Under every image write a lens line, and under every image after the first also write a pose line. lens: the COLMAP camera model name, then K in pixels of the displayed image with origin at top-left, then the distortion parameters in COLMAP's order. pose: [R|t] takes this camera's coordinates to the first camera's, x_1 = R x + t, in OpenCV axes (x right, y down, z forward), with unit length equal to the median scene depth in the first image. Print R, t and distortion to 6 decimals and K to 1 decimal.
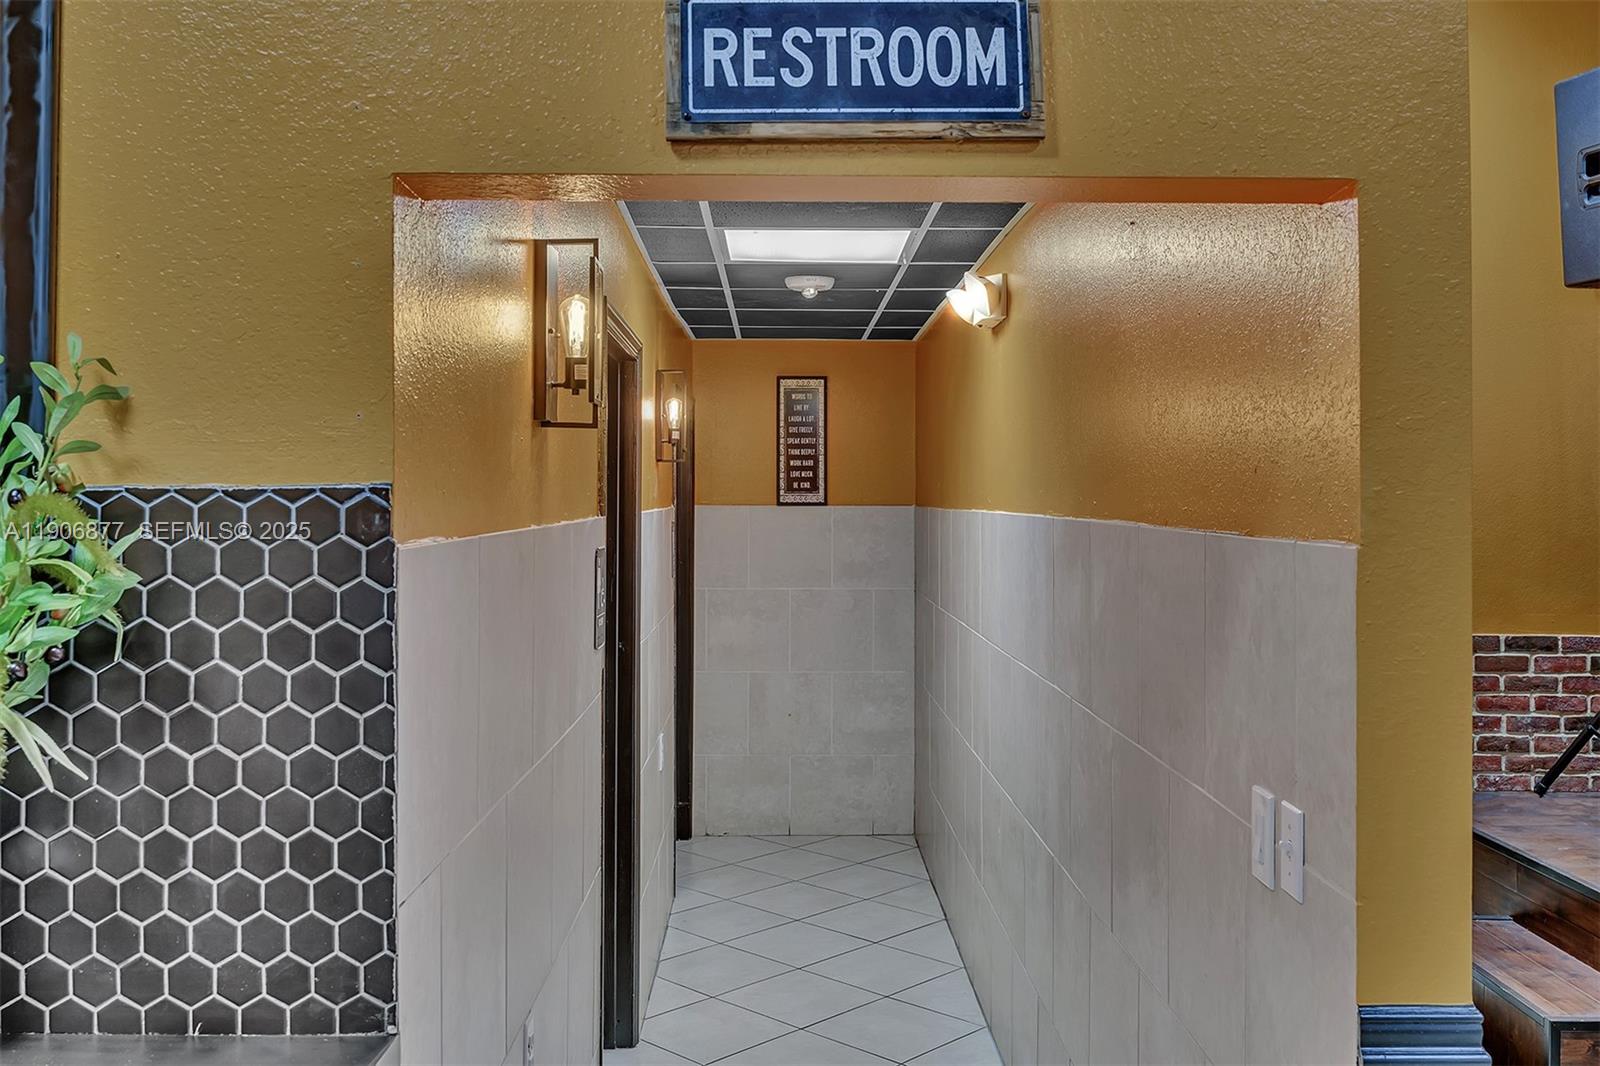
lens RADIAL K [[1443.5, 0, 804.4], [0, 1443.5, 450.4], [0, 0, 1]] dist [-0.014661, -0.001775]
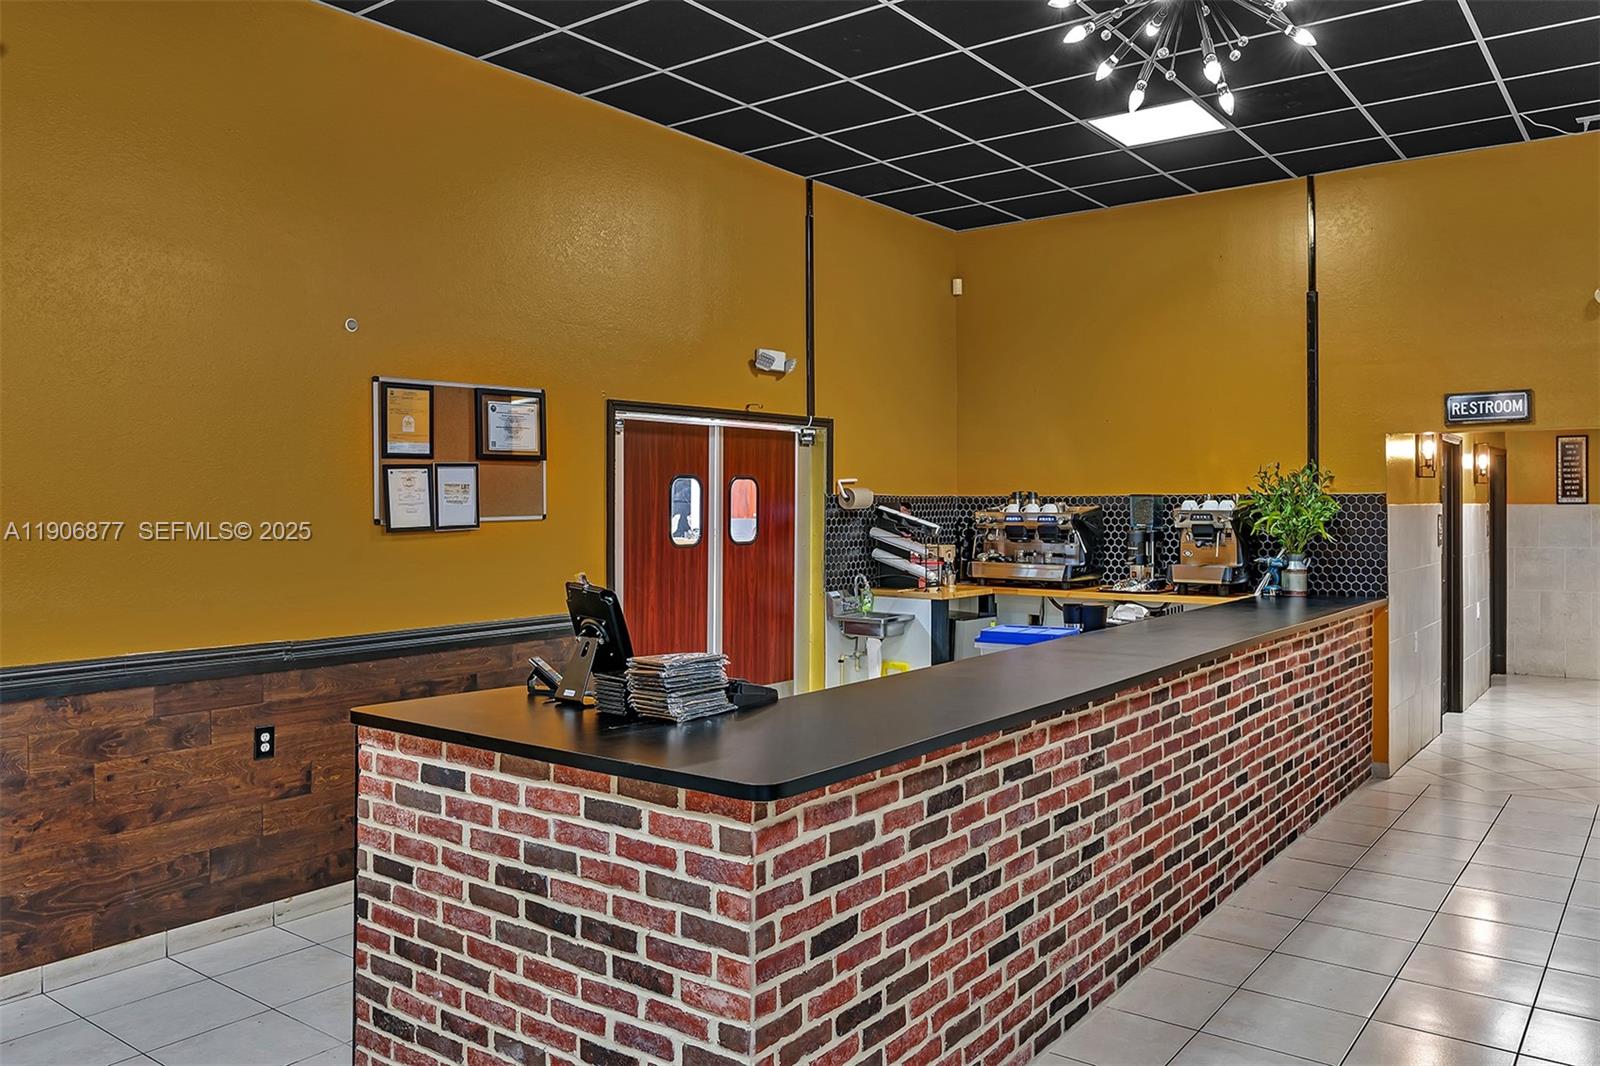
lens RADIAL K [[1189.7, 0, 792.8], [0, 1189.7, 503.5], [0, 0, 1]] dist [-0.008723, 0.003833]
pose [[0.785316, -0.003922, -0.619083, 0.692315], [0.021818, 0.999534, 0.021344, -0.078602], [0.618711, -0.030269, 0.785035, -3.731302]]
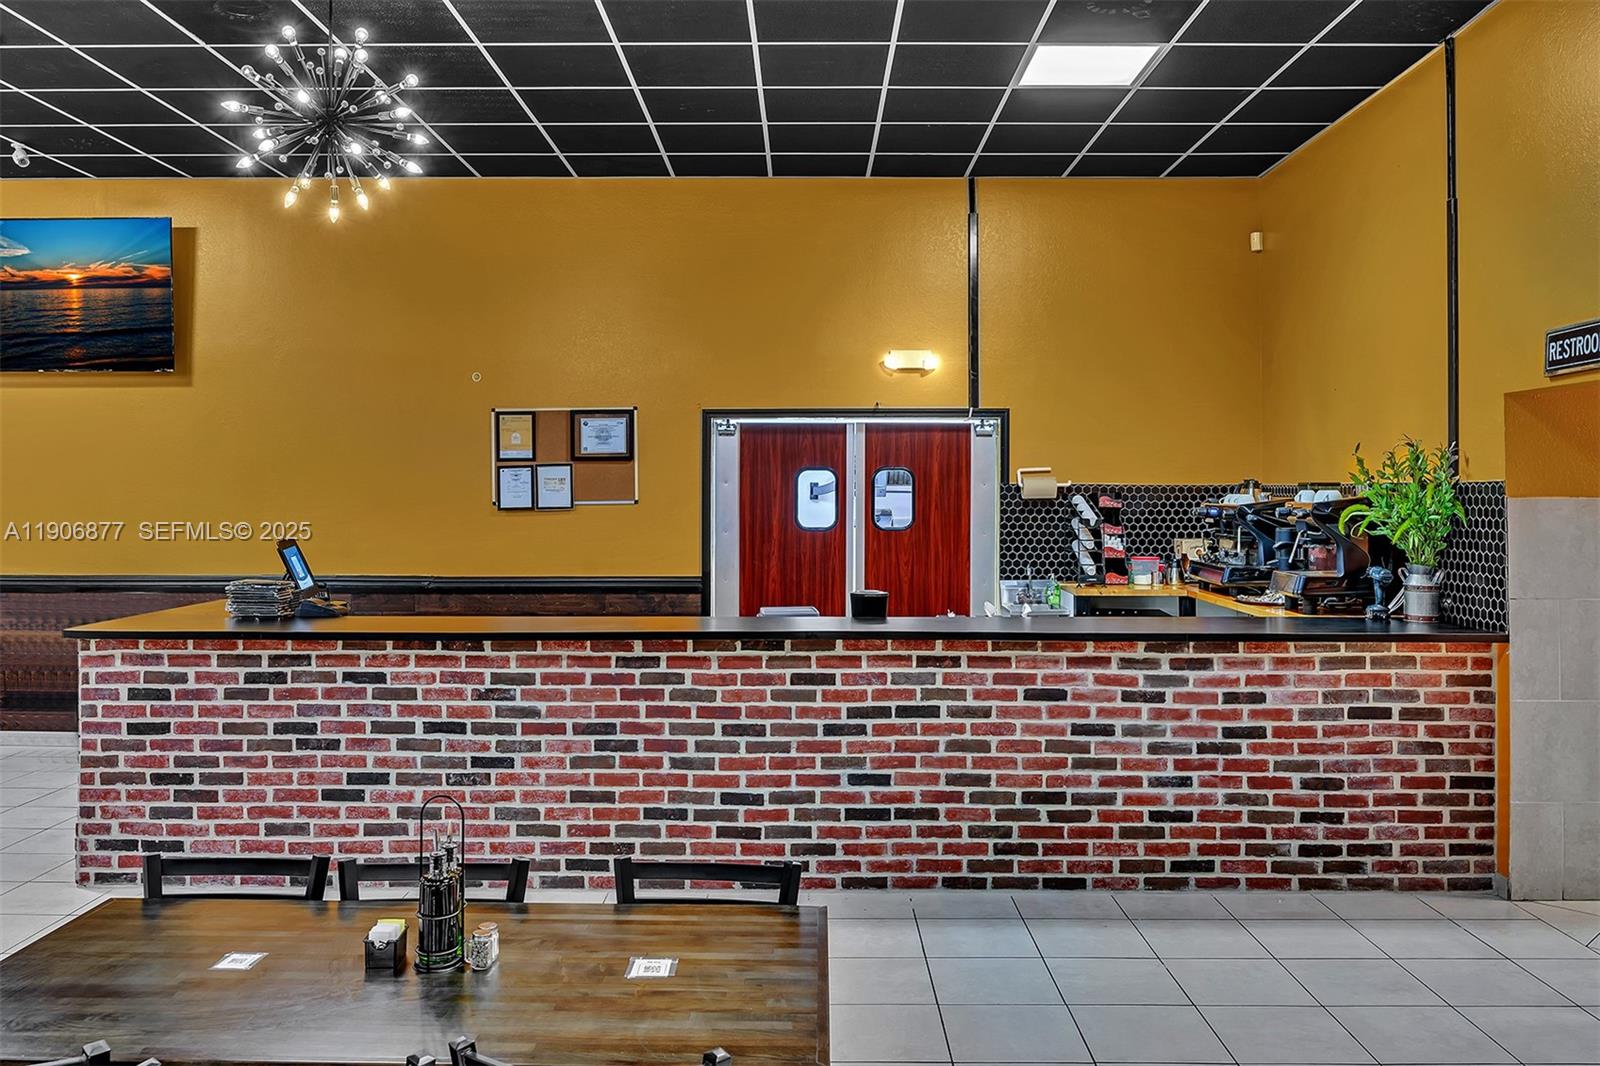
lens RADIAL K [[1248.2, 0, 797.8], [0, 1248.2, 481.5], [0, 0, 1]] dist [-0.003475, -0.004338]
pose [[-0.022009, -0.011184, -0.999695, 2.845643], [0.026702, 0.999574, -0.011770, 0.014347], [0.999401, -0.026953, -0.021701, -0.683619]]
